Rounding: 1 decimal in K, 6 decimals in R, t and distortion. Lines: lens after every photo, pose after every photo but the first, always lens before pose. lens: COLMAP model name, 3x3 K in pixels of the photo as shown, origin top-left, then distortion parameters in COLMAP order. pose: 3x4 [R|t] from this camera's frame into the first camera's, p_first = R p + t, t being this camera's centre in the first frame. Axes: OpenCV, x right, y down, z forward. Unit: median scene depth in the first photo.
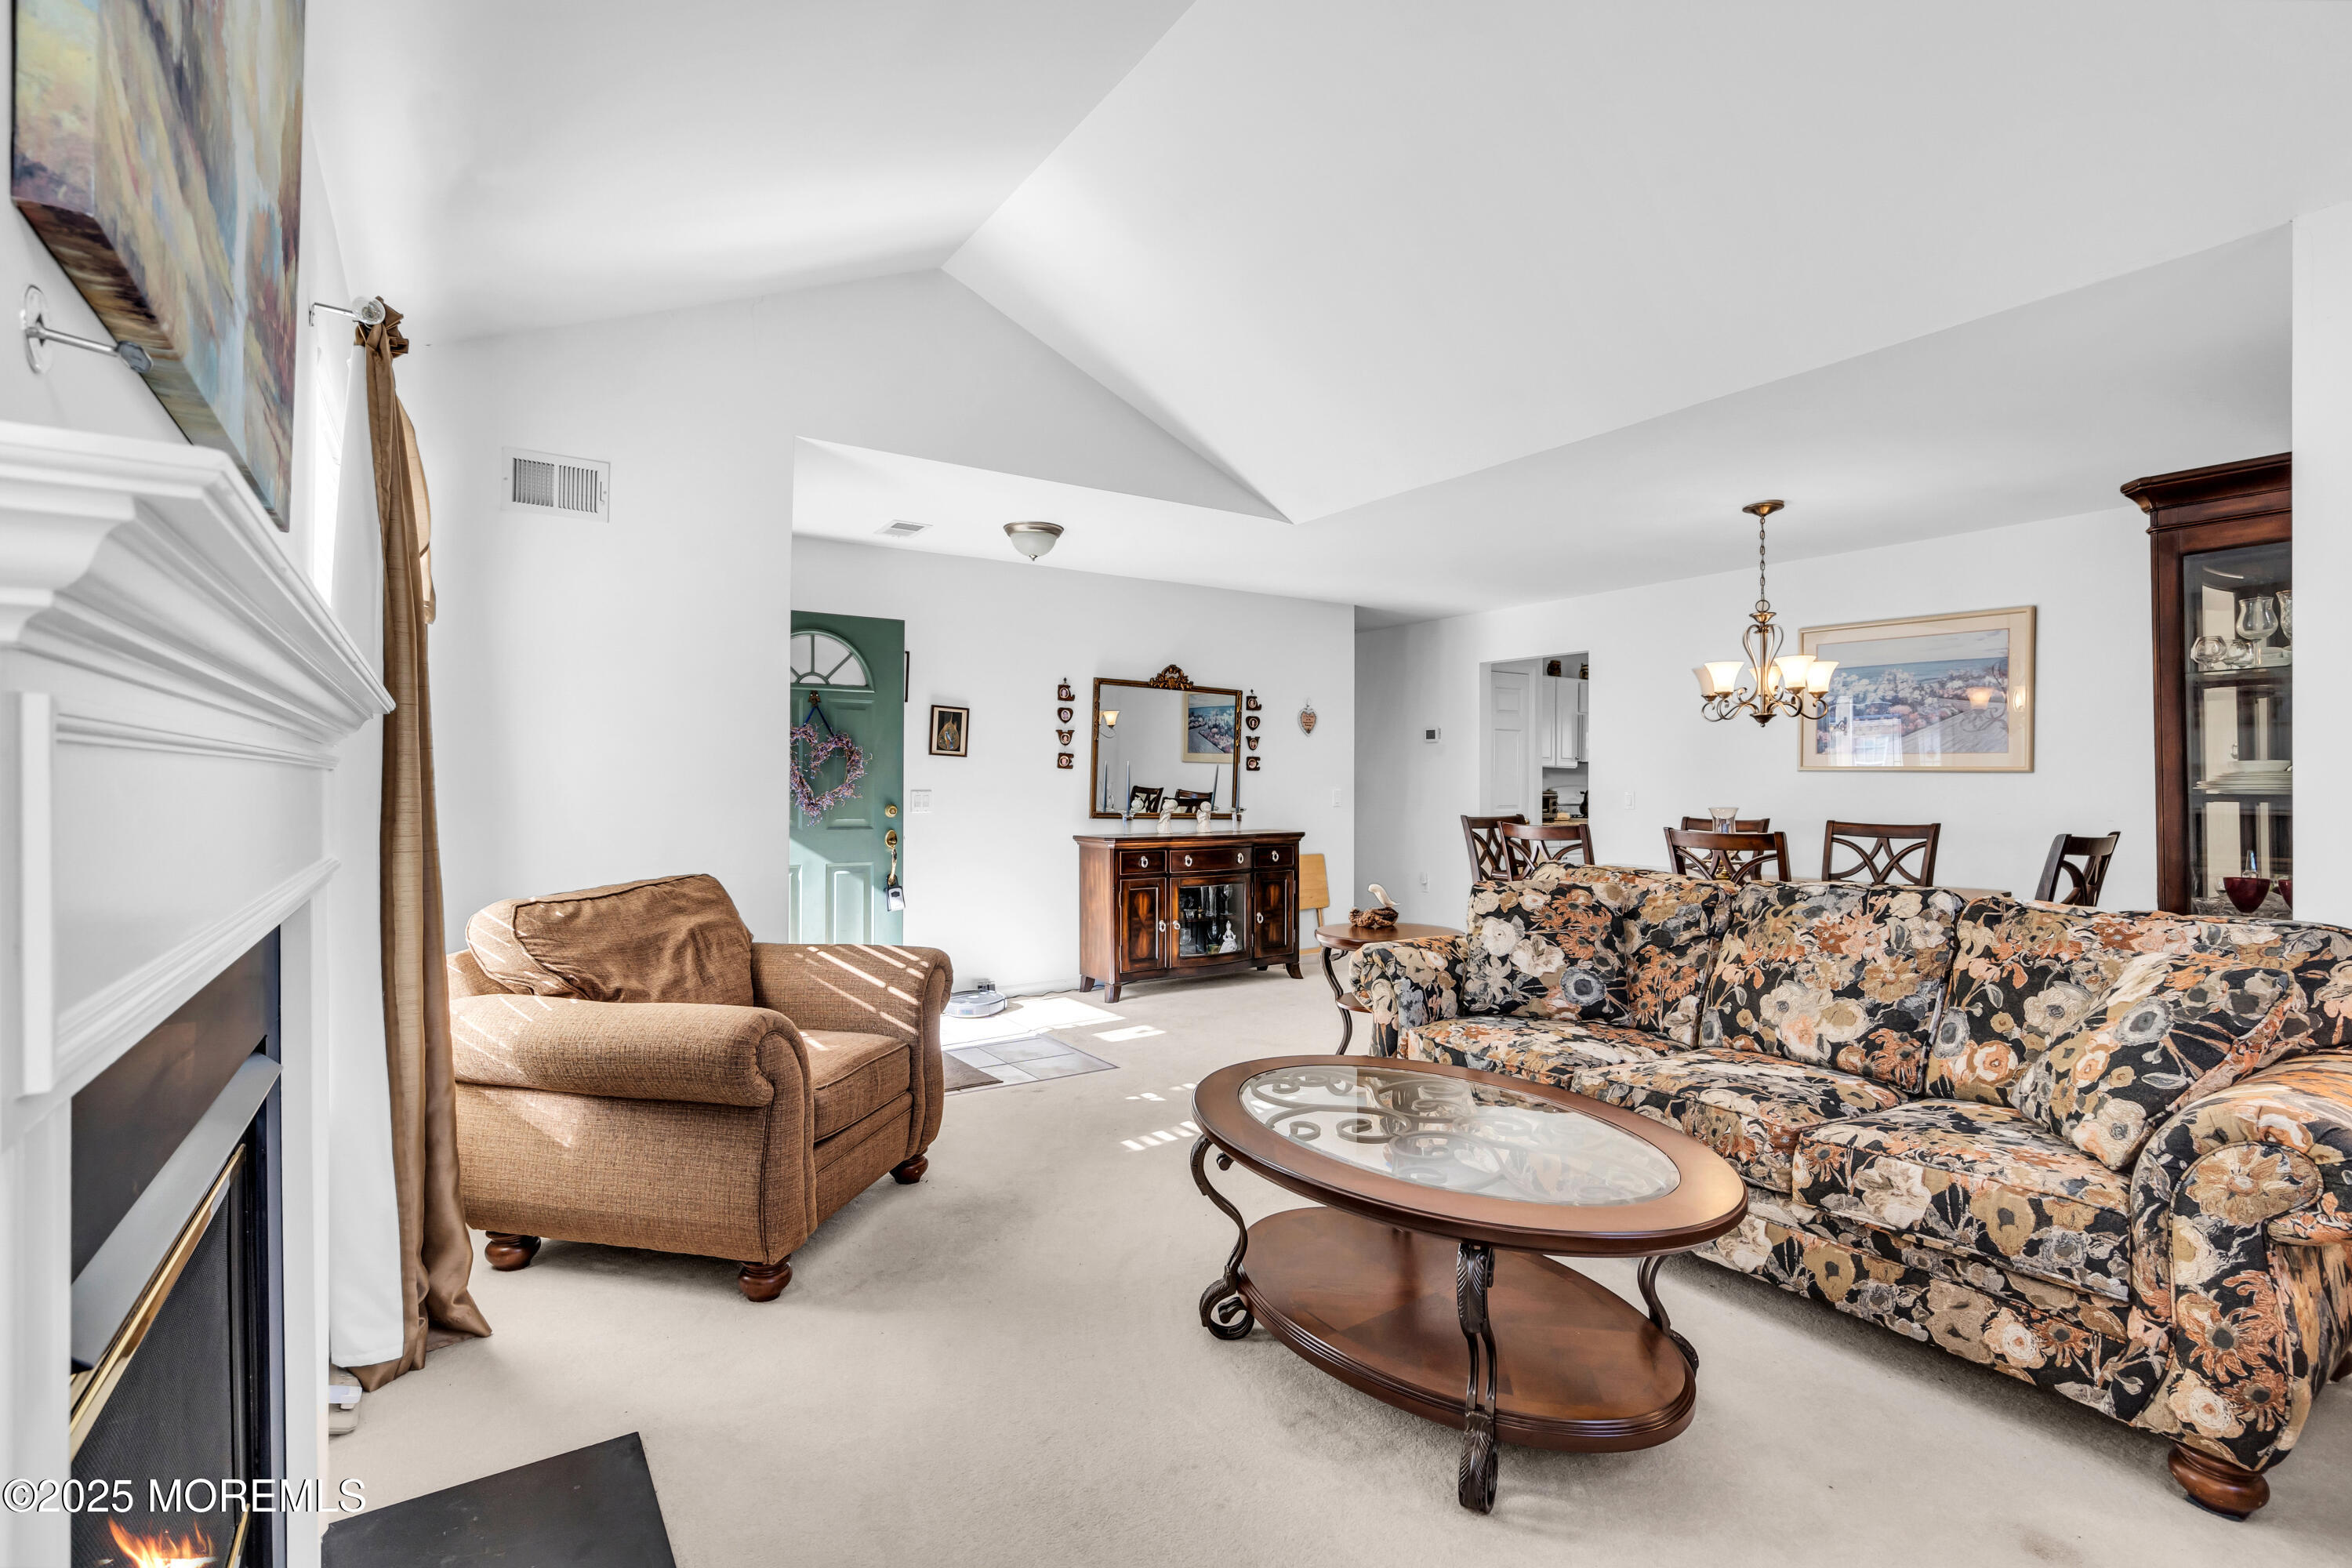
lens RADIAL K [[1075.7, 0, 1181.8], [0, 1075.7, 783.7], [0, 0, 1]] dist [0.008500, 0.000678]
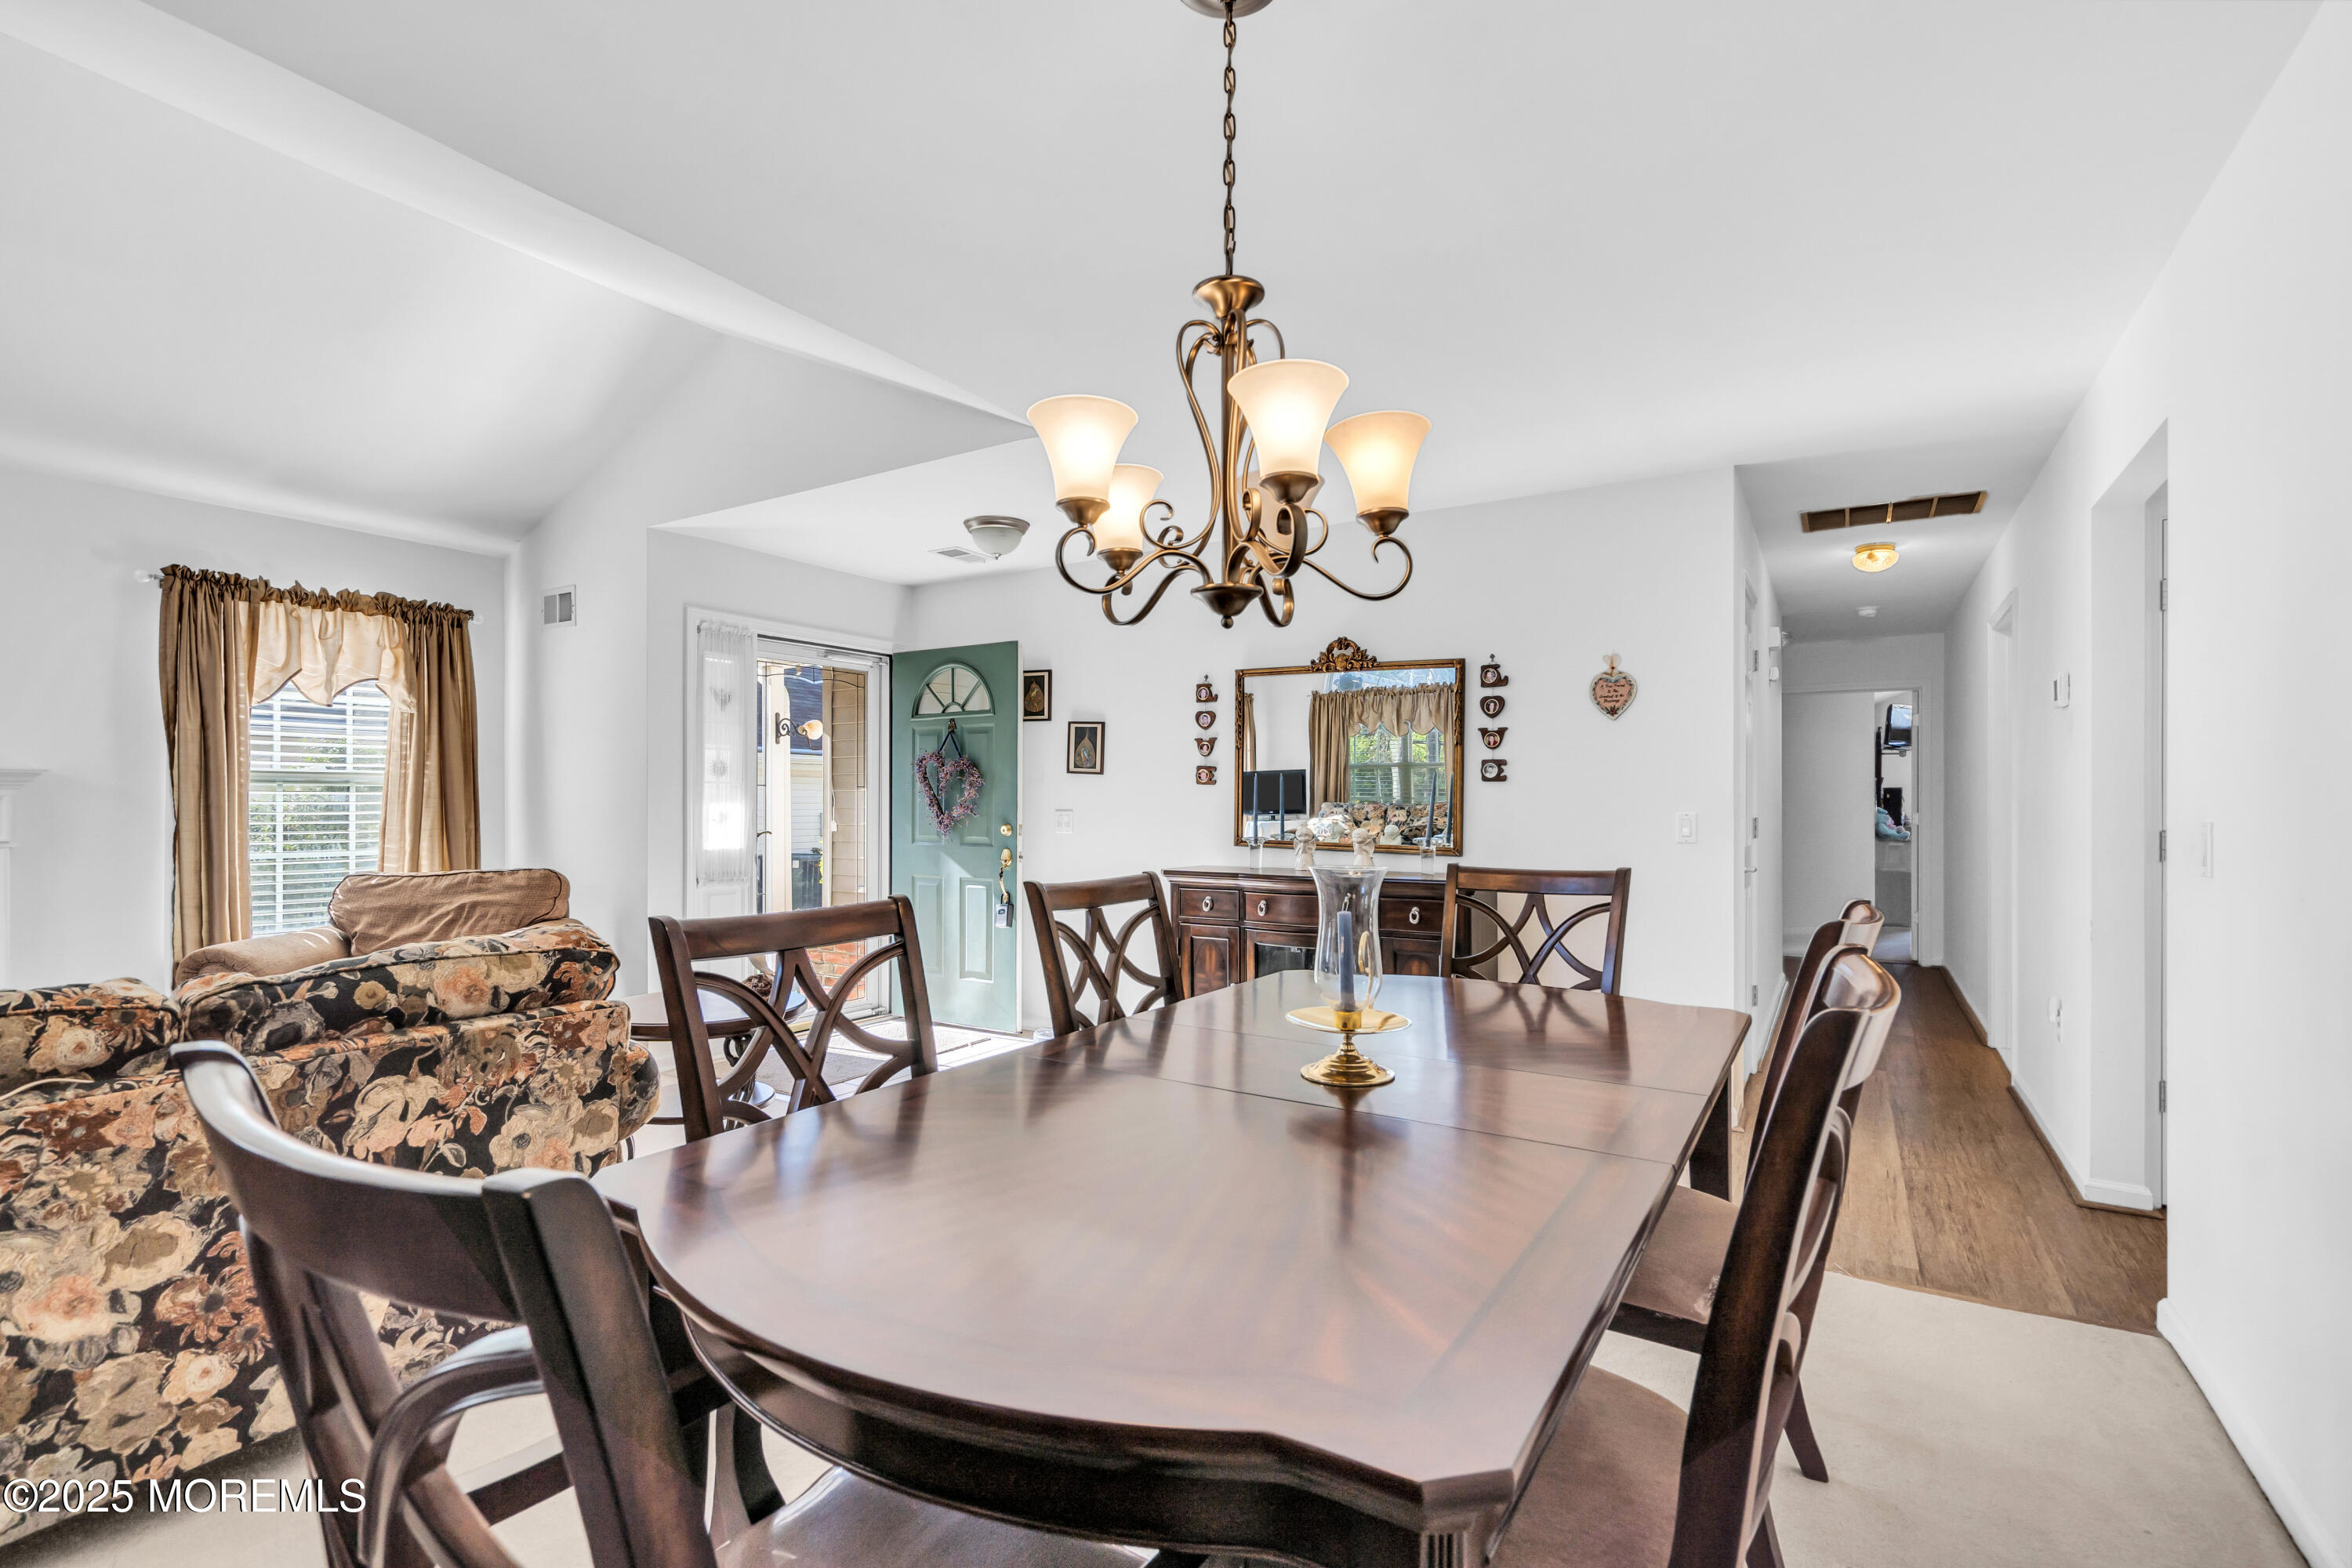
lens RADIAL K [[1075.7, 0, 1189.0], [0, 1075.7, 808.7], [0, 0, 1]] dist [0.008500, 0.000678]
pose [[0.407086, 0.004825, -0.913377, 0.742010], [0.001922, 0.999979, 0.006139, -0.000569], [0.913388, -0.004254, 0.407068, 0.751275]]
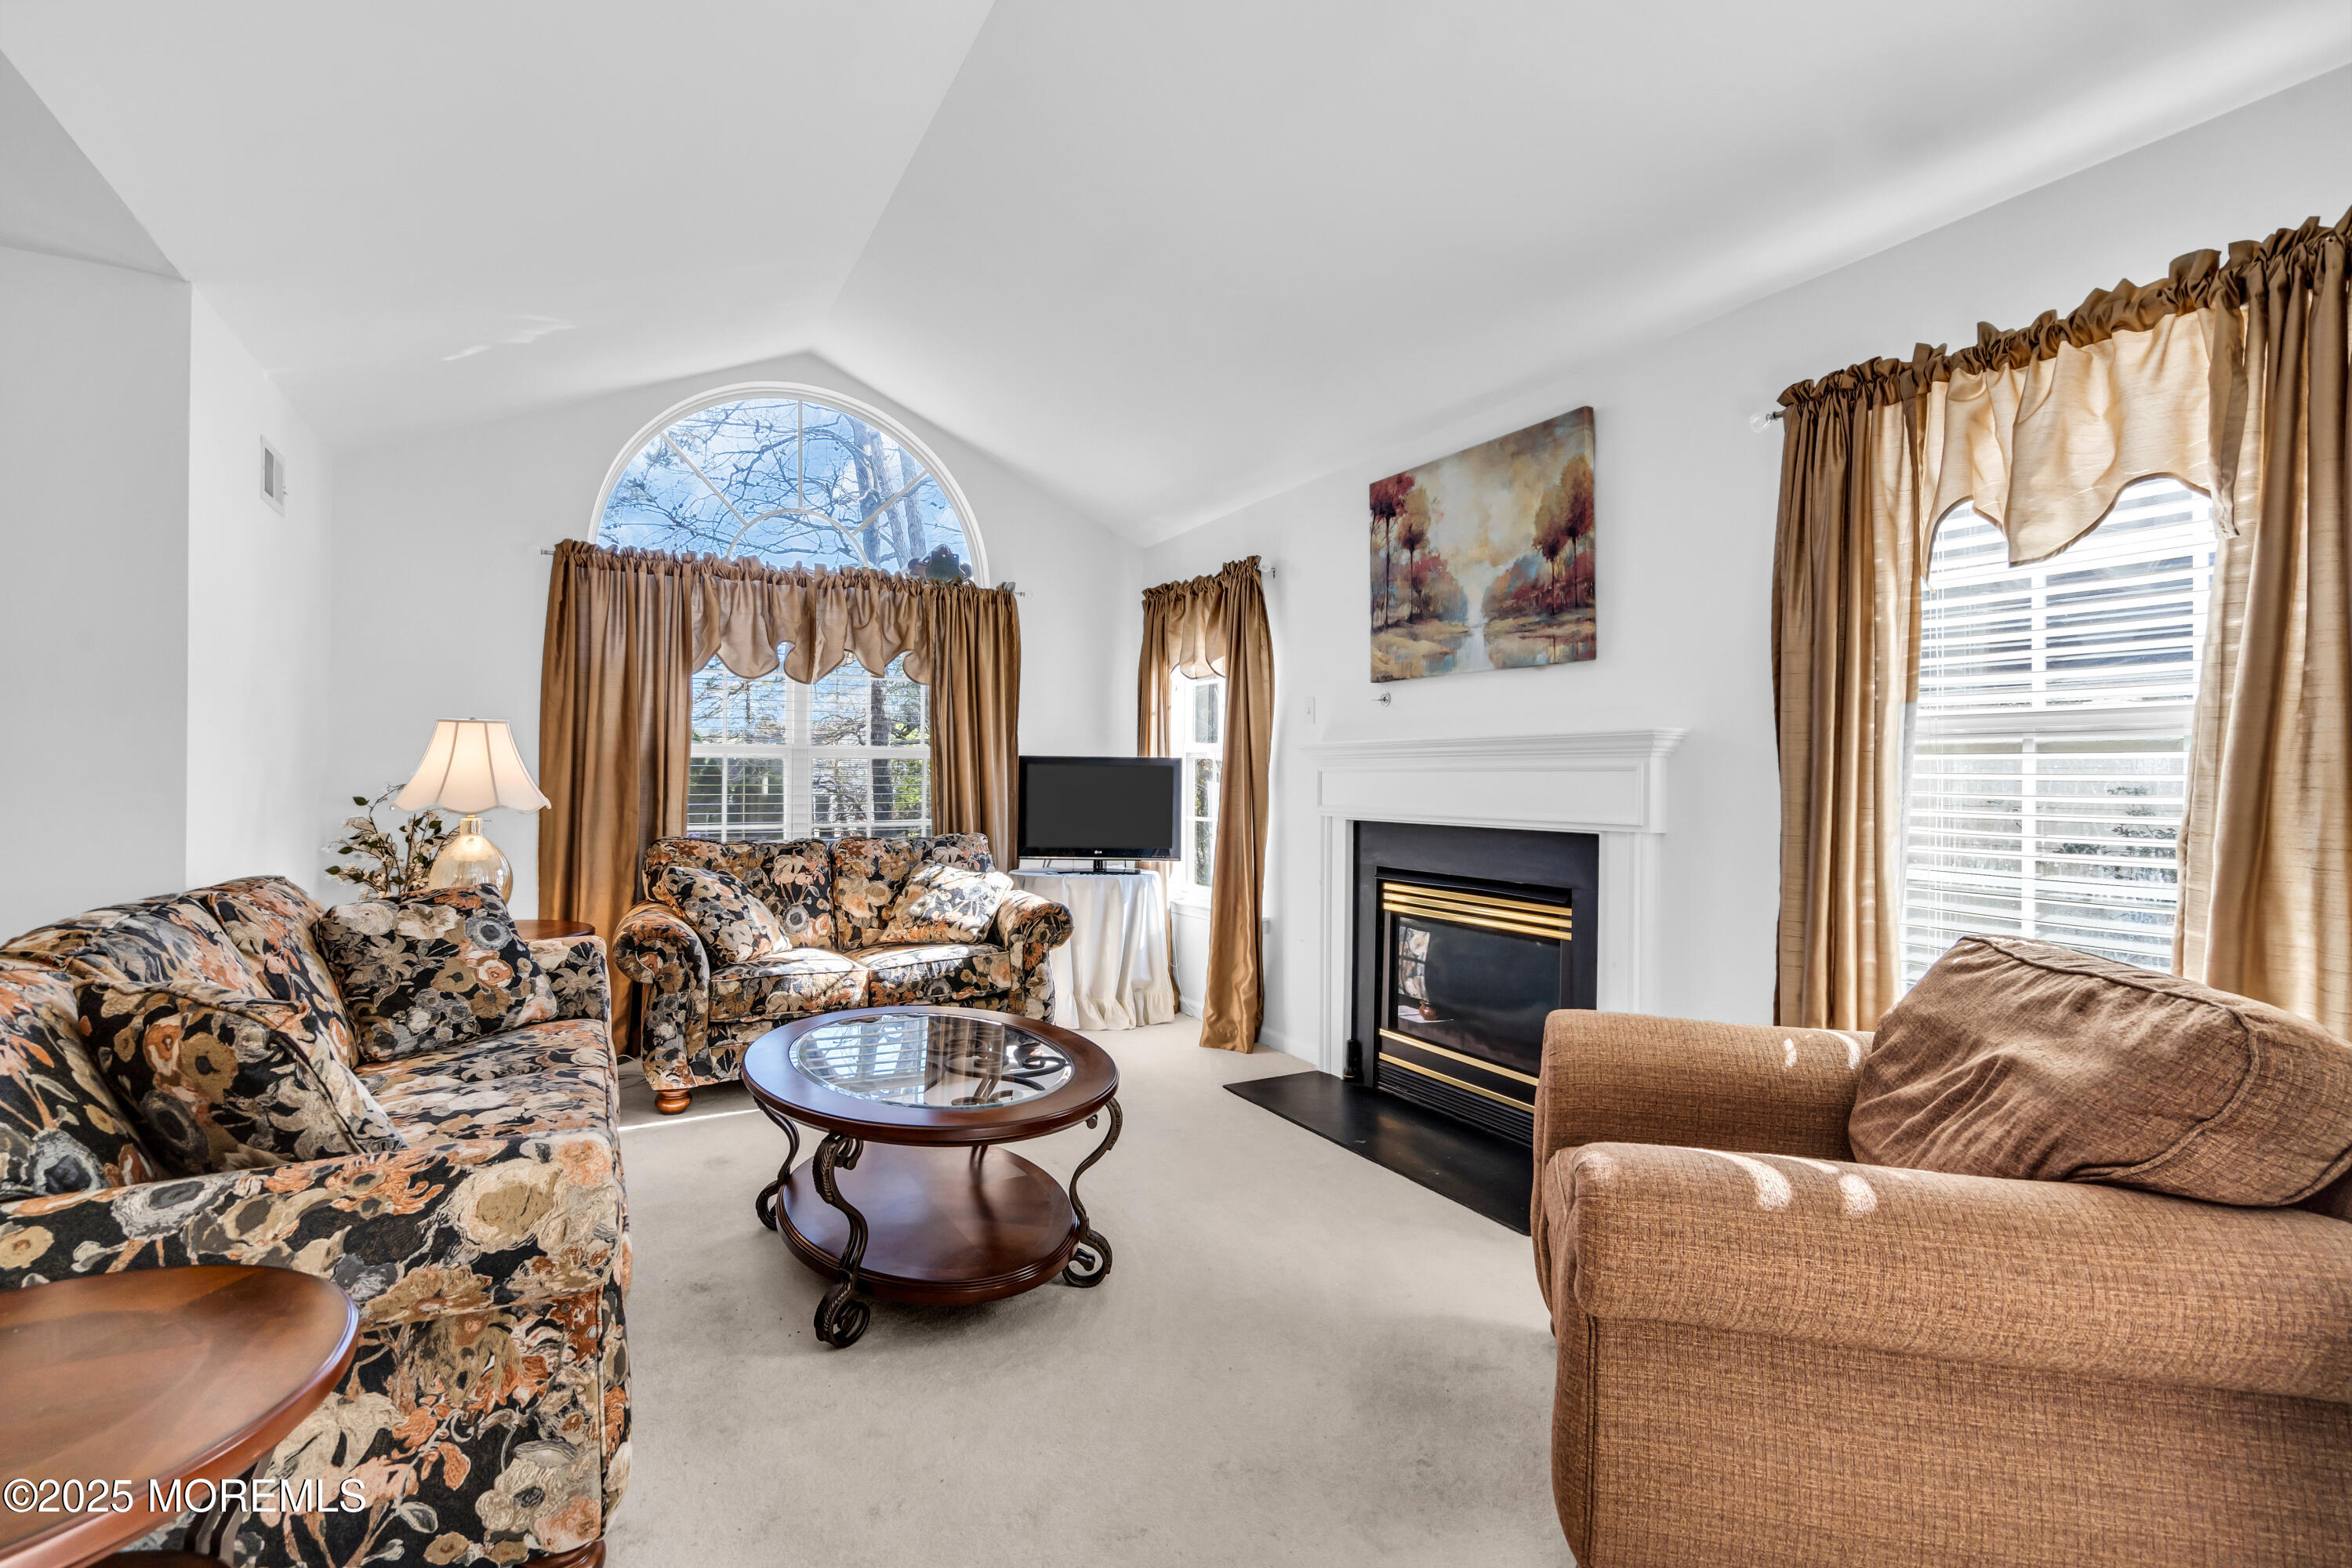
lens RADIAL K [[1075.7, 0, 1183.2], [0, 1075.7, 771.4], [0, 0, 1]] dist [0.008500, 0.000678]
pose [[-0.996692, -0.008879, 0.080785, -0.063795], [-0.009477, 0.999930, -0.007031, 0.003036], [-0.080717, -0.007773, -0.996707, 0.899474]]
